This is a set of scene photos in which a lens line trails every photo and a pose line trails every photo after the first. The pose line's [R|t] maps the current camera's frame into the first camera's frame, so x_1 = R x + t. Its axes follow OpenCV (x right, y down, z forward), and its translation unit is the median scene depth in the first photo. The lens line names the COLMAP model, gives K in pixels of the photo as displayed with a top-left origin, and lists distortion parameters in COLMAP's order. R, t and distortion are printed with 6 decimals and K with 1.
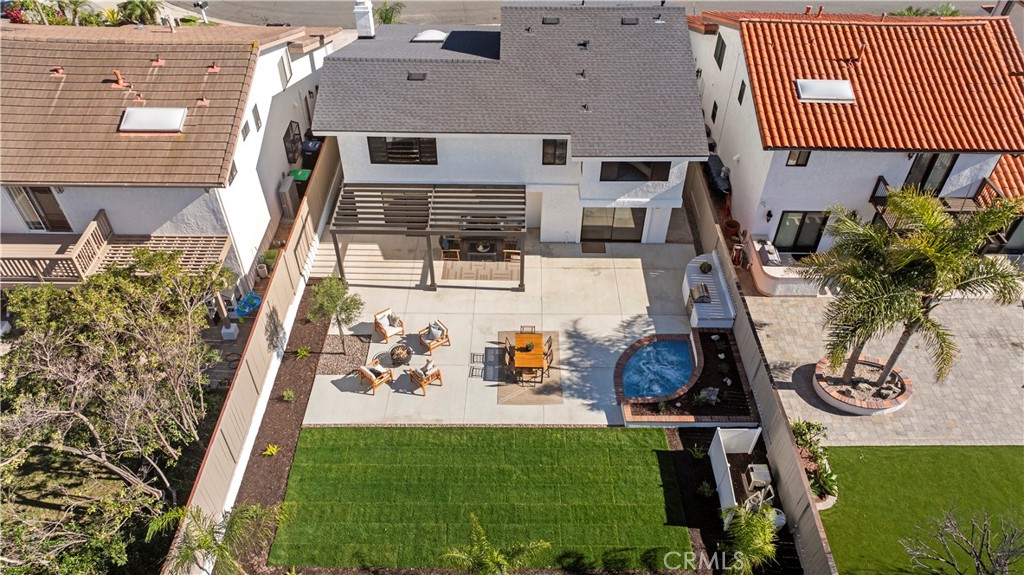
lens RADIAL K [[735.2, 0, 513.9], [0, 735.2, 289.1], [0, 0, 1]] dist [-0.034641, 0.043973]
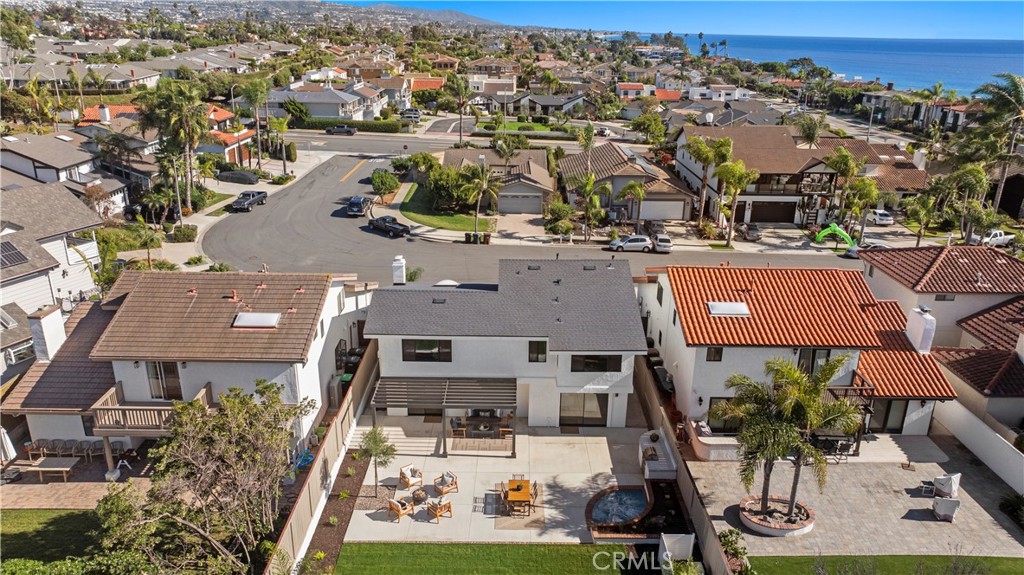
lens RADIAL K [[735.2, 0, 511.4], [0, 735.2, 286.7], [0, 0, 1]] dist [-0.034641, 0.043973]
pose [[0.999988, 0.002088, 0.004349, 0.000436], [-0.000218, 0.920107, -0.391667, 0.246538], [-0.004820, 0.391661, 0.920097, -0.321365]]
